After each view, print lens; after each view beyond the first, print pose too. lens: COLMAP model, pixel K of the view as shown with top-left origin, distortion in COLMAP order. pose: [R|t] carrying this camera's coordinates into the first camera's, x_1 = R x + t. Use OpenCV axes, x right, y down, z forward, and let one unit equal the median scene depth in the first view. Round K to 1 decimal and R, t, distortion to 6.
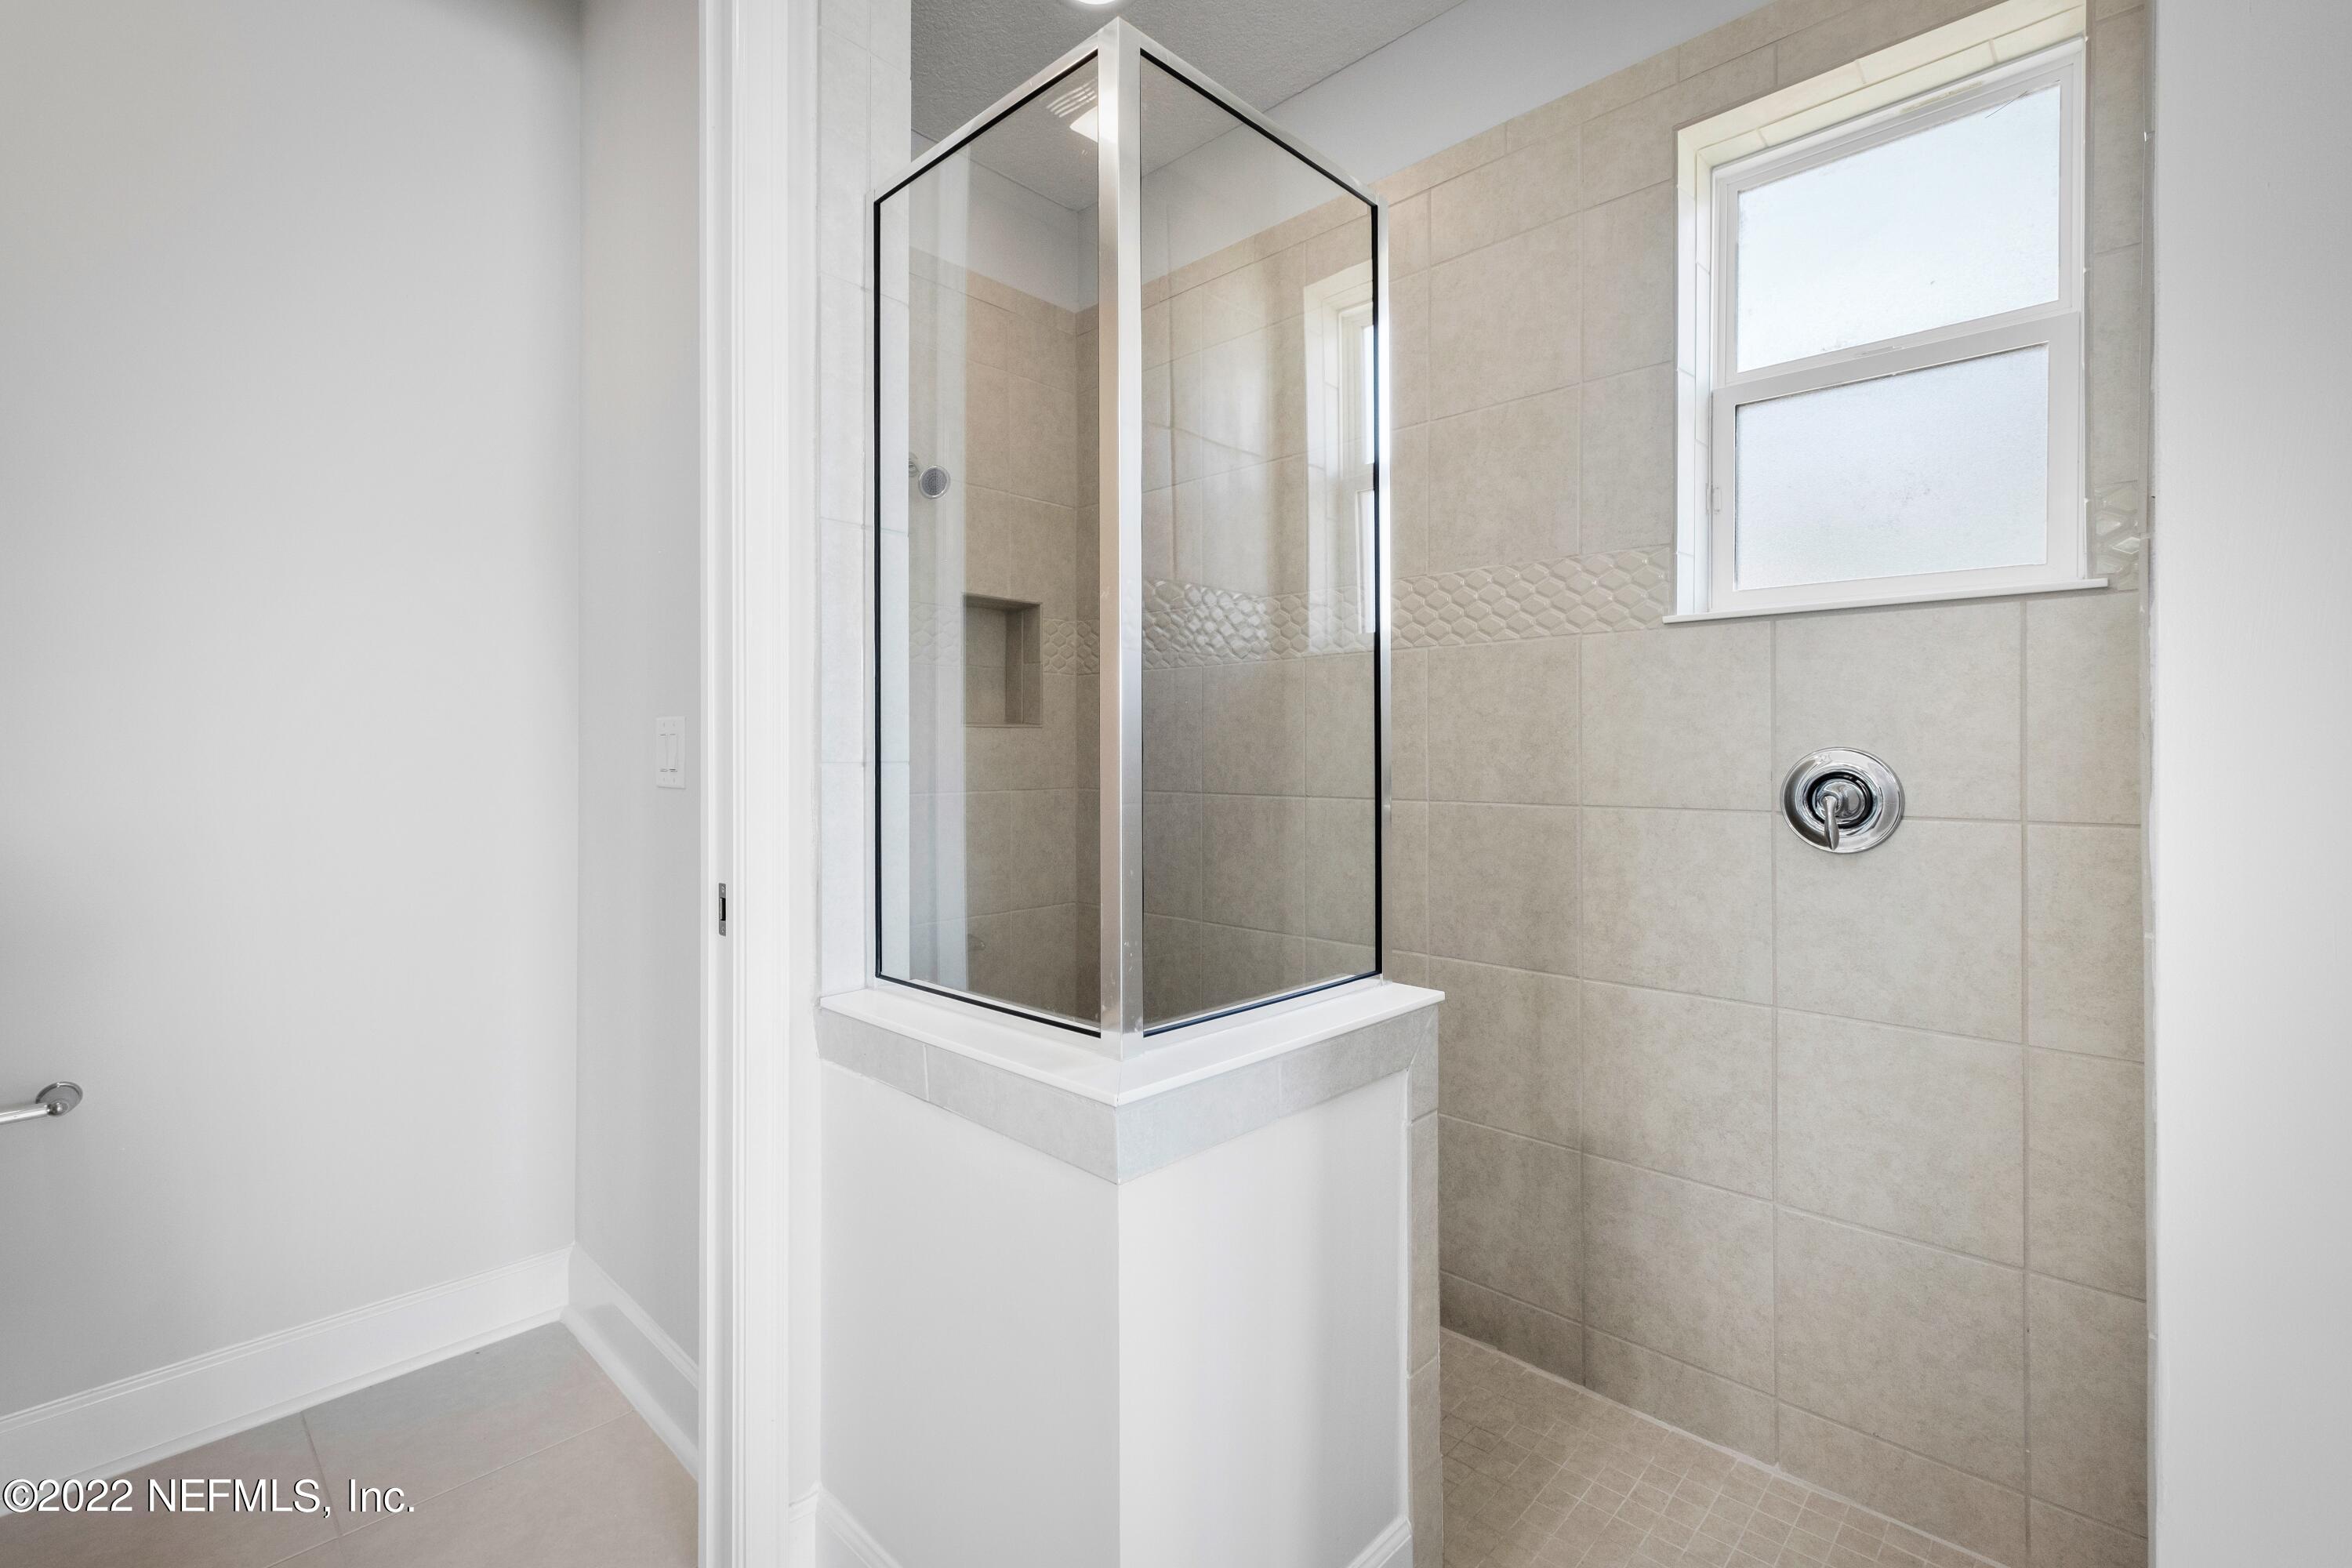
lens RADIAL K [[1043.0, 0, 1176.9], [0, 1043.0, 751.5], [0, 0, 1]] dist [0.018357, 0.000048]
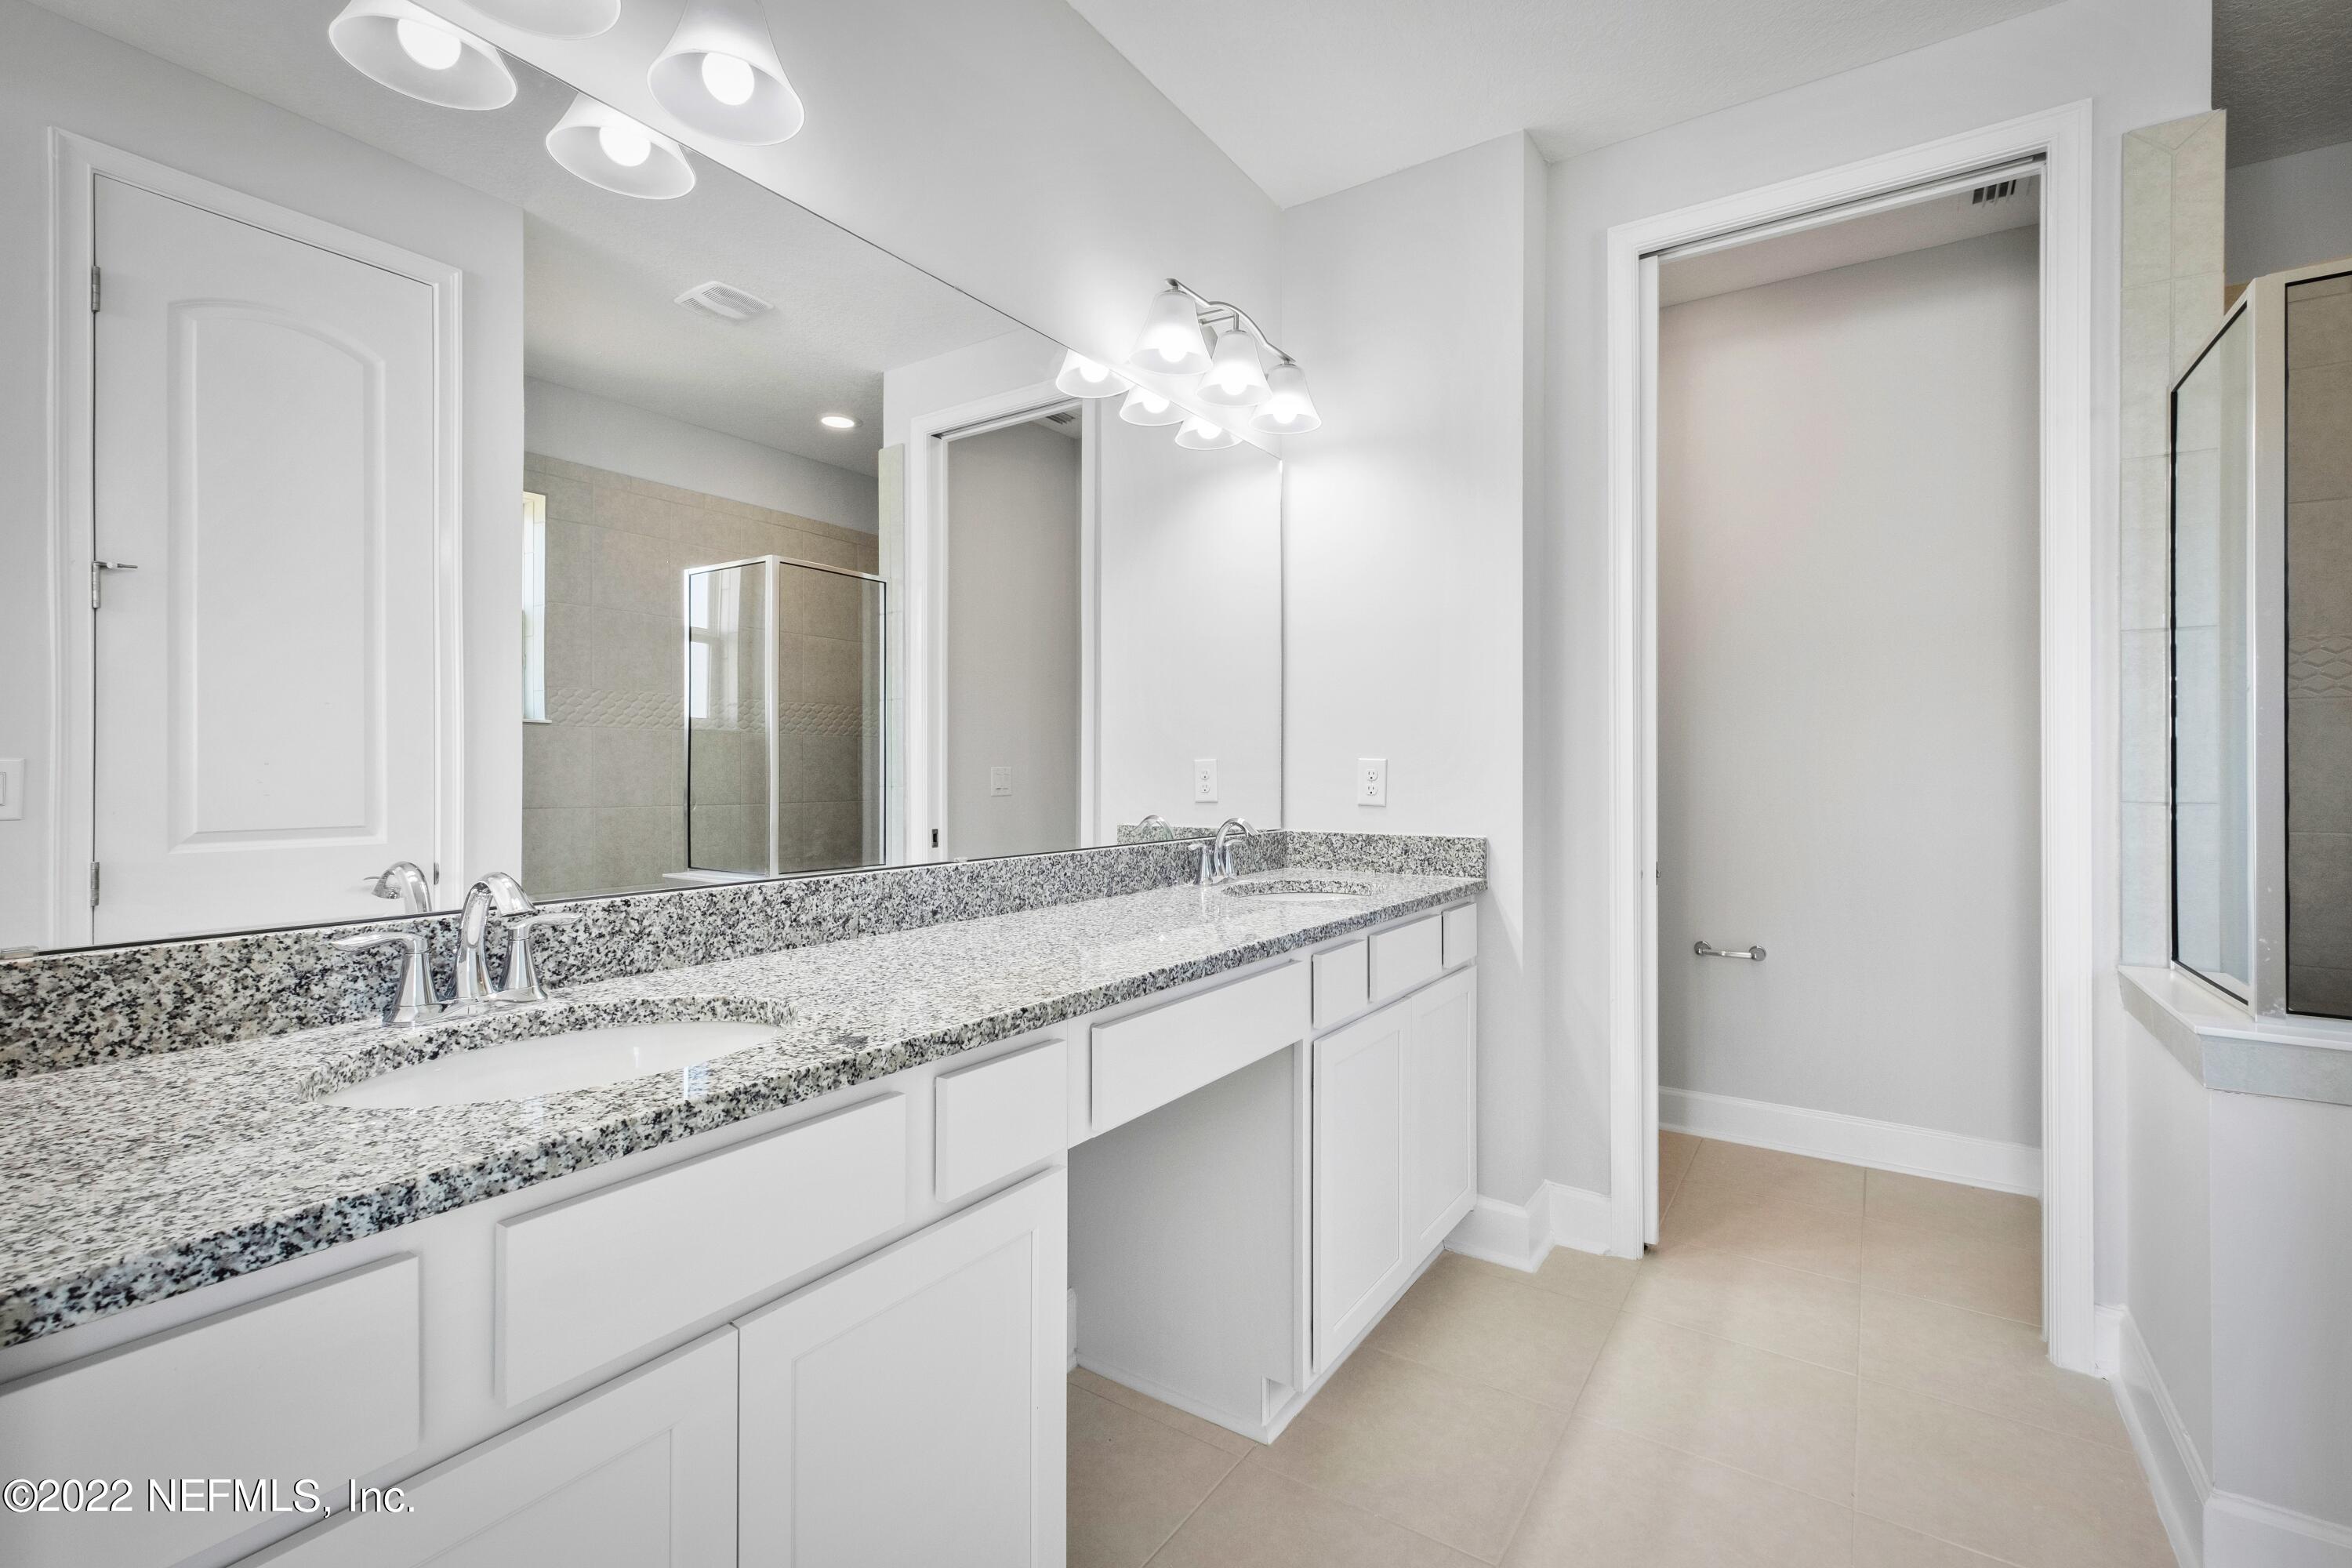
lens RADIAL K [[1038.0, 0, 1180.0], [0, 1038.0, 771.0], [0, 0, 1]] dist [0.000135, -0.000178]
pose [[0.181785, 0.002365, -0.983335, 0.808713], [-0.000603, 0.999997, 0.002294, -0.033797], [0.983338, 0.000176, 0.181786, -0.515294]]
